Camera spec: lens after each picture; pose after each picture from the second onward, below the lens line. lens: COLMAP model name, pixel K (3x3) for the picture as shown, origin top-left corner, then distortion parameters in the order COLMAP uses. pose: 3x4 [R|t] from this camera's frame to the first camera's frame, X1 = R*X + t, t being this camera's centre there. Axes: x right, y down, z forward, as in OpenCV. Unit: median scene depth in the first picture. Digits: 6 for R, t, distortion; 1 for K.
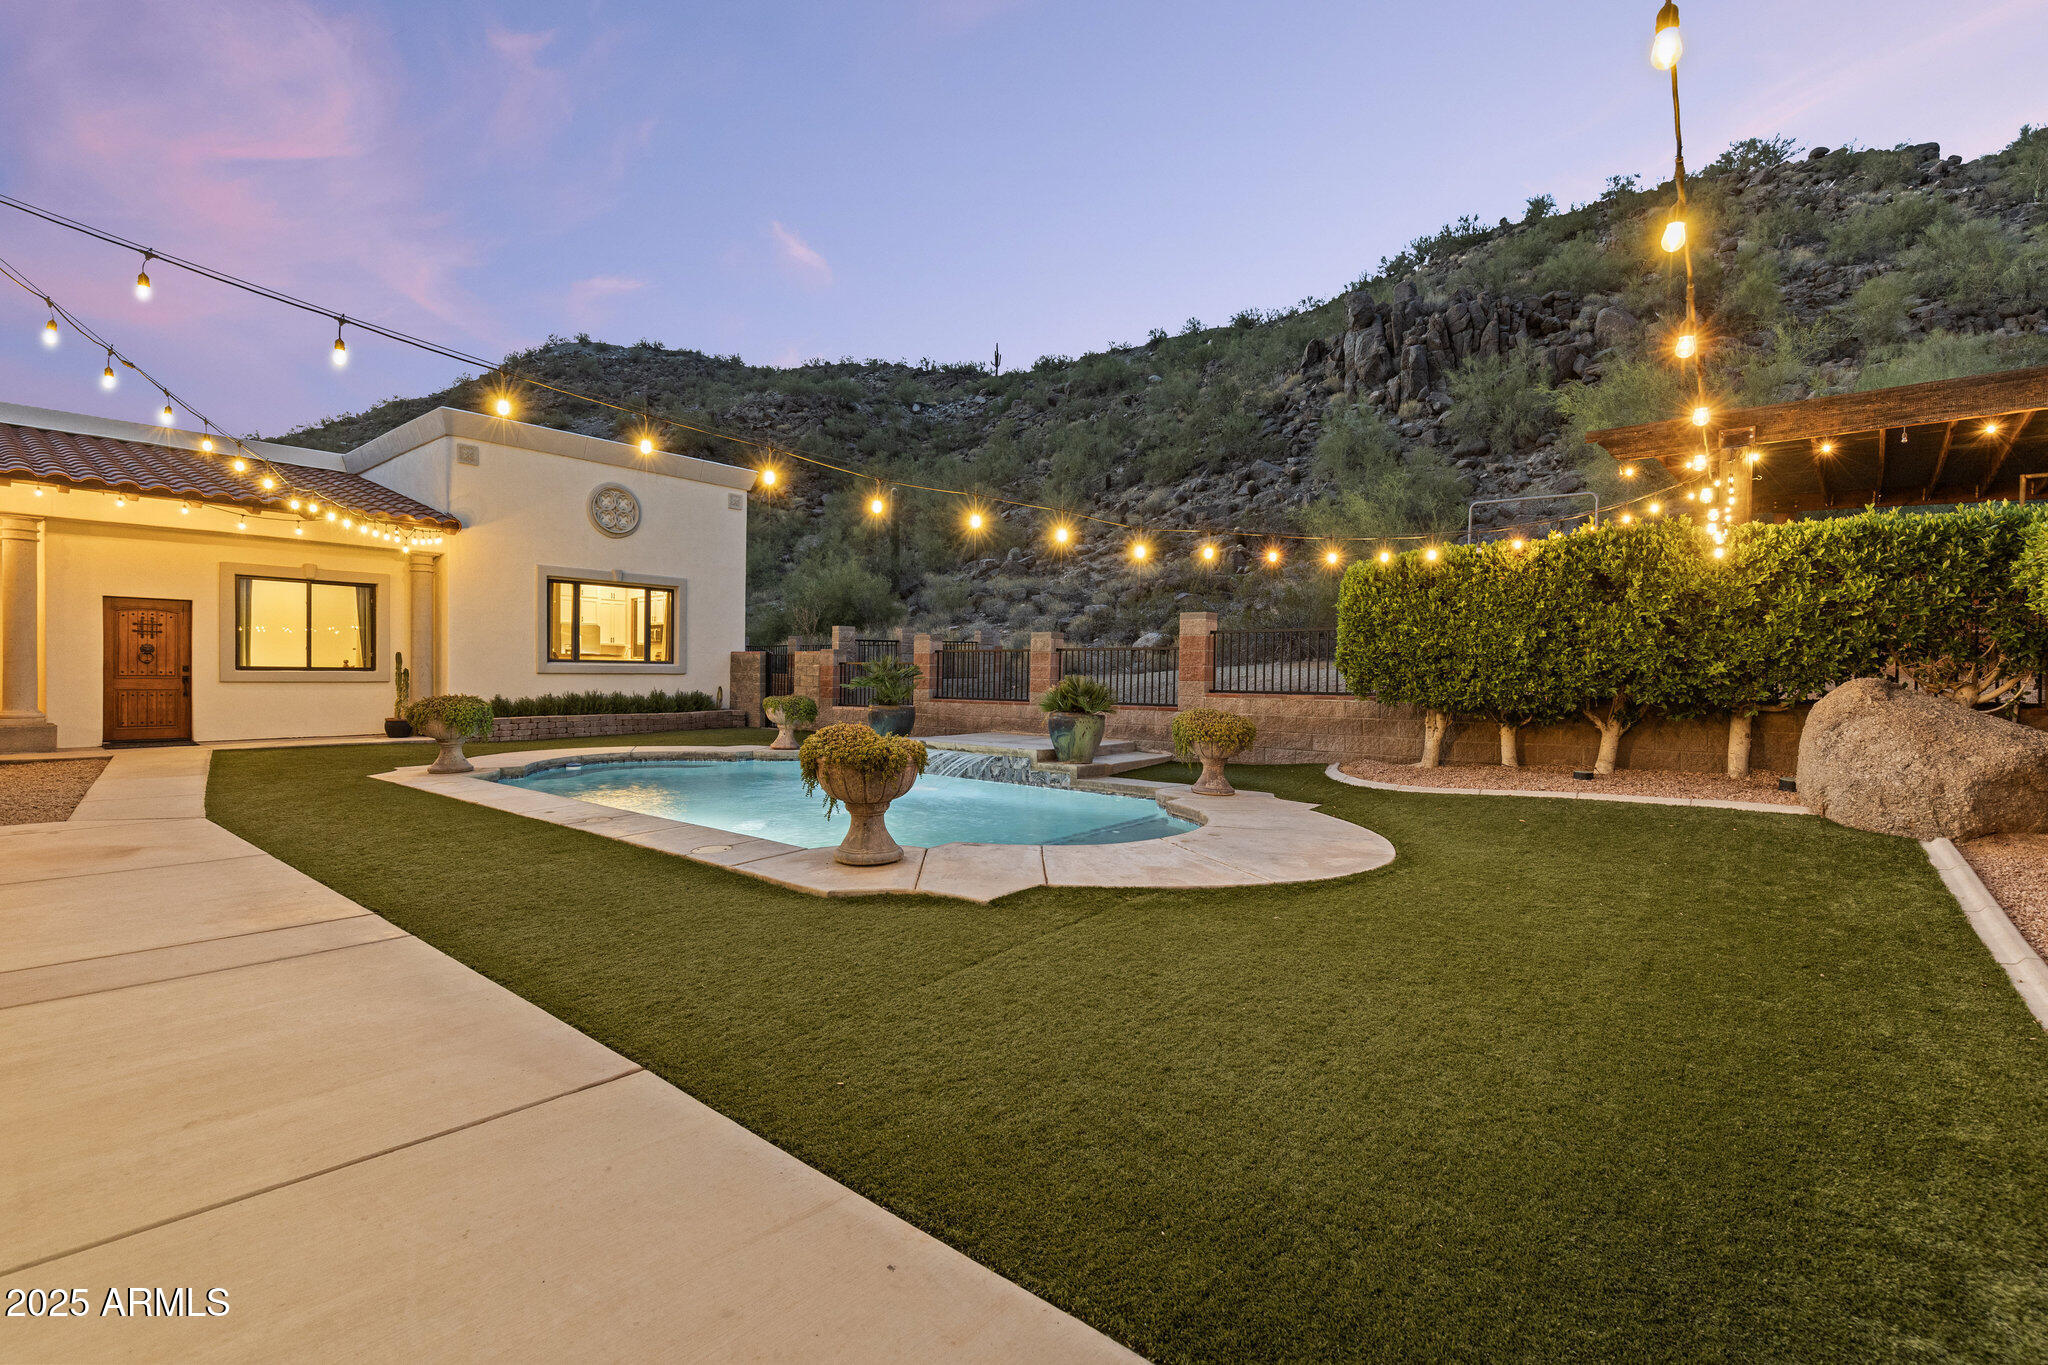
lens RADIAL K [[916.8, 0, 1021.5], [0, 916.8, 674.0], [0, 0, 1]] dist [0.000543, -0.000011]
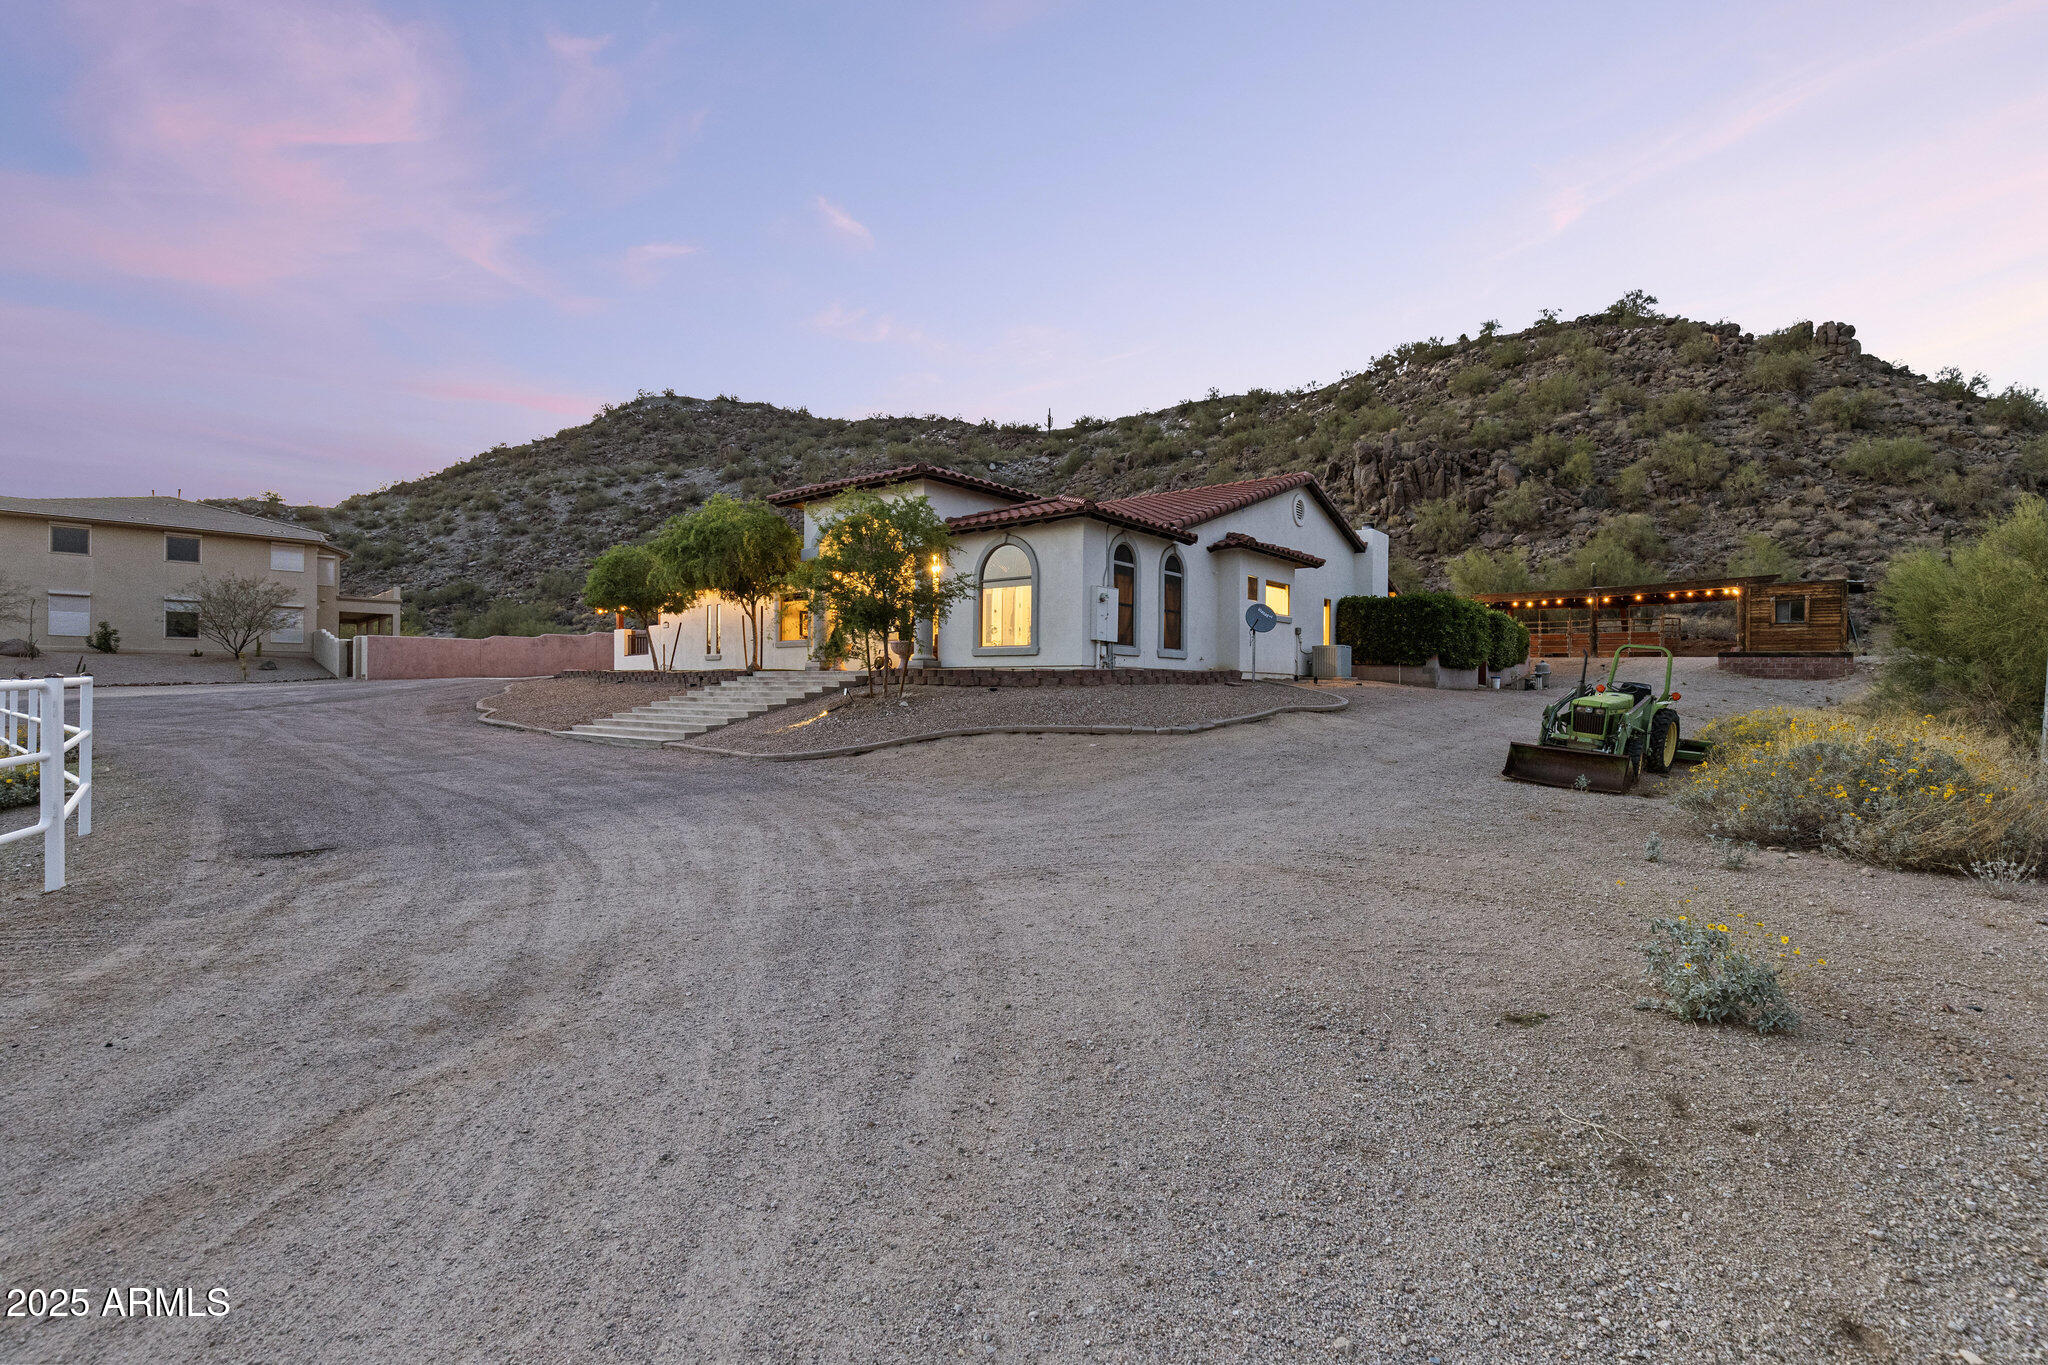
lens RADIAL K [[916.8, 0, 1015.4], [0, 916.8, 680.2], [0, 0, 1]] dist [0.000543, -0.000011]
pose [[0.999970, -0.004267, 0.006422, -0.115835], [0.004345, 0.999917, -0.012159, 0.012821], [-0.006370, 0.012187, 0.999905, -0.275805]]
